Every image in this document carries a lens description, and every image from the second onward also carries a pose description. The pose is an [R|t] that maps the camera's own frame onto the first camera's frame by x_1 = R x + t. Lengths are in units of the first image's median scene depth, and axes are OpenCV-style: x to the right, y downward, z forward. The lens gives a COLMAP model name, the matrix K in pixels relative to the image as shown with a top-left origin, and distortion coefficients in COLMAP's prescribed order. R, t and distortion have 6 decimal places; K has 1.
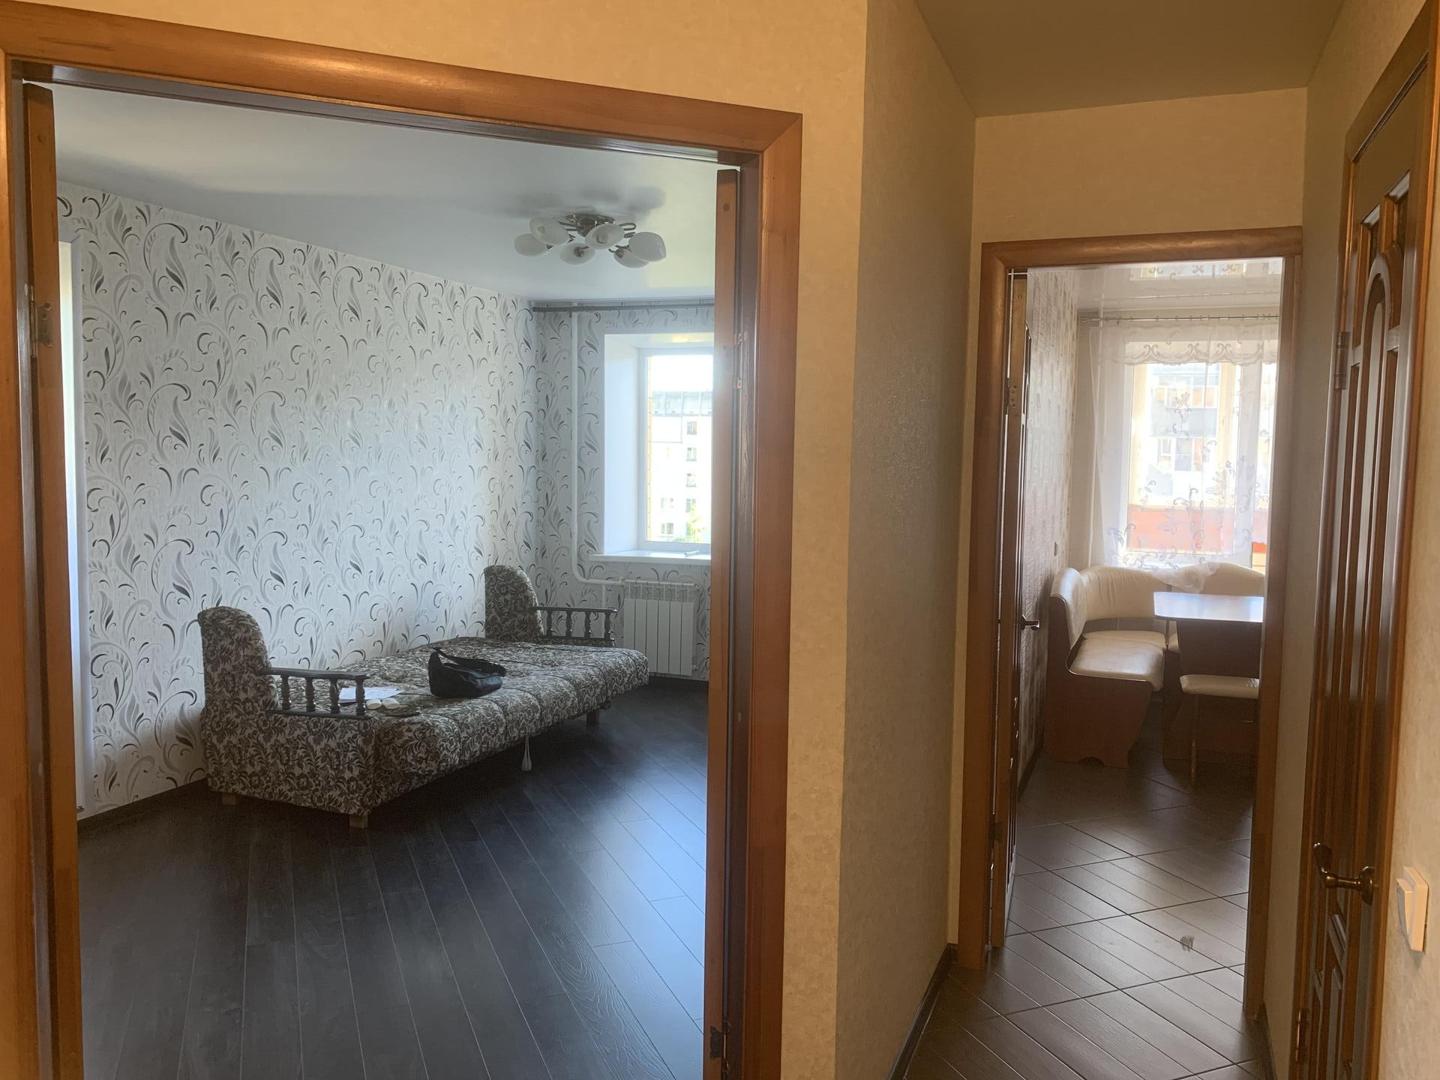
lens RADIAL K [[1080.2, 0, 720.0], [0, 1080.2, 540.0], [0, 0, 1]] dist [-0.000345, -0.003178]
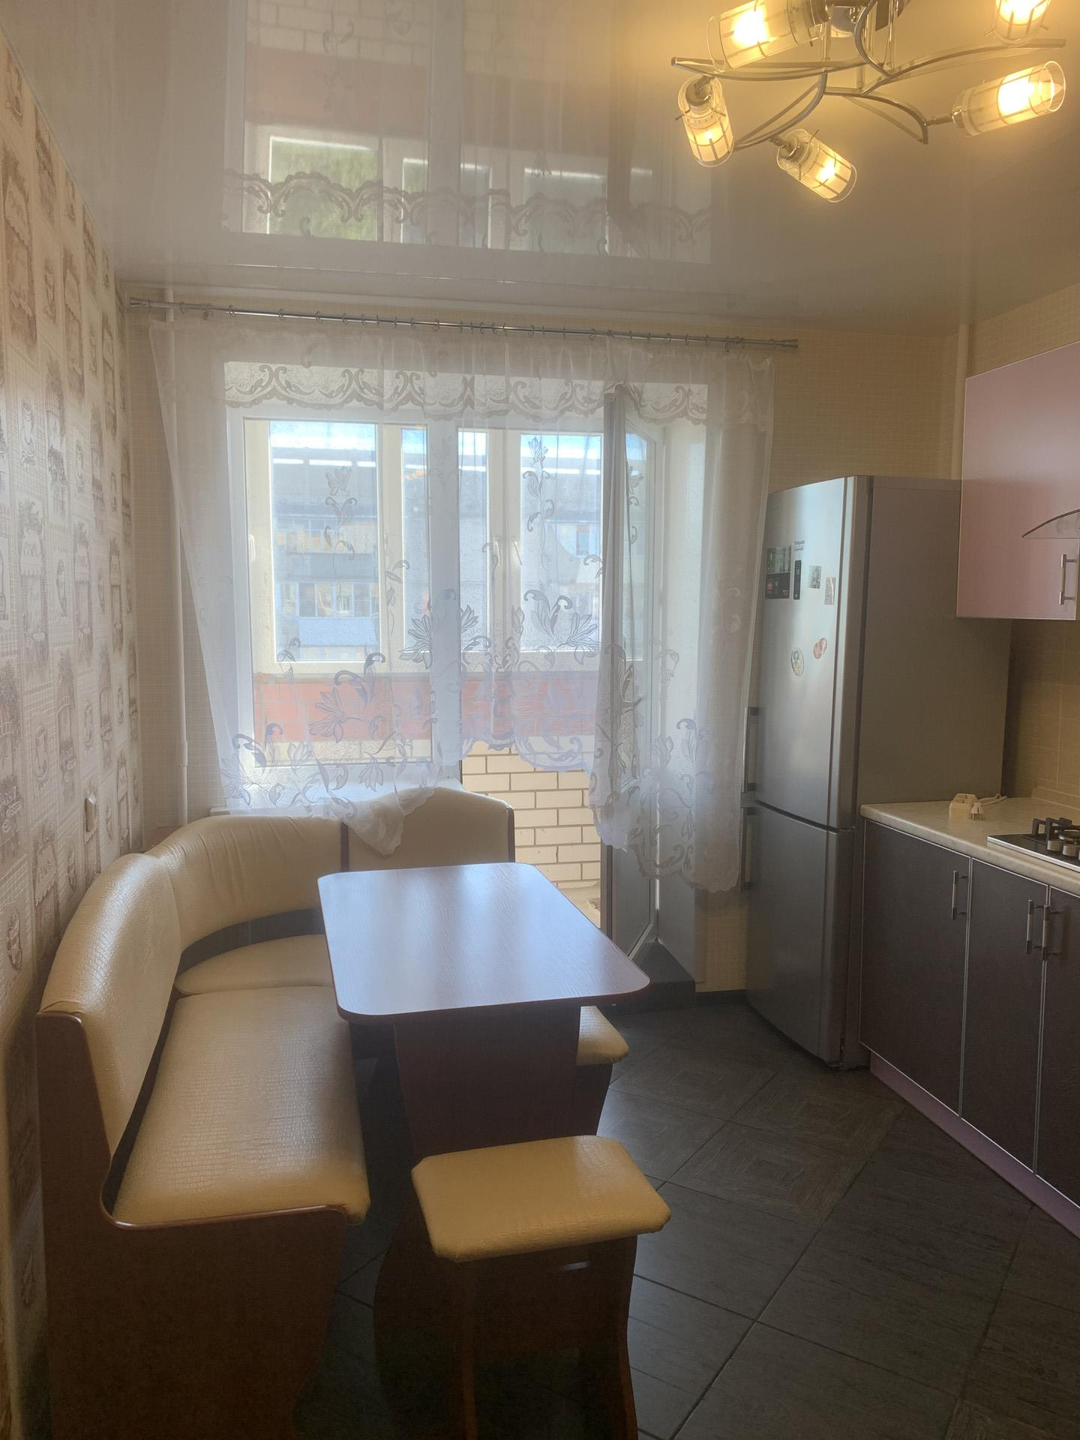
lens RADIAL K [[1080.2, 0, 540.0], [0, 1080.2, 720.0], [0, 0, 1]] dist [-0.000345, -0.003178]
pose [[0.814959, -0.077139, 0.574361, 0.293769], [0.060291, 0.997009, 0.048354, -0.049828], [-0.576373, -0.004778, 0.817173, 0.766664]]
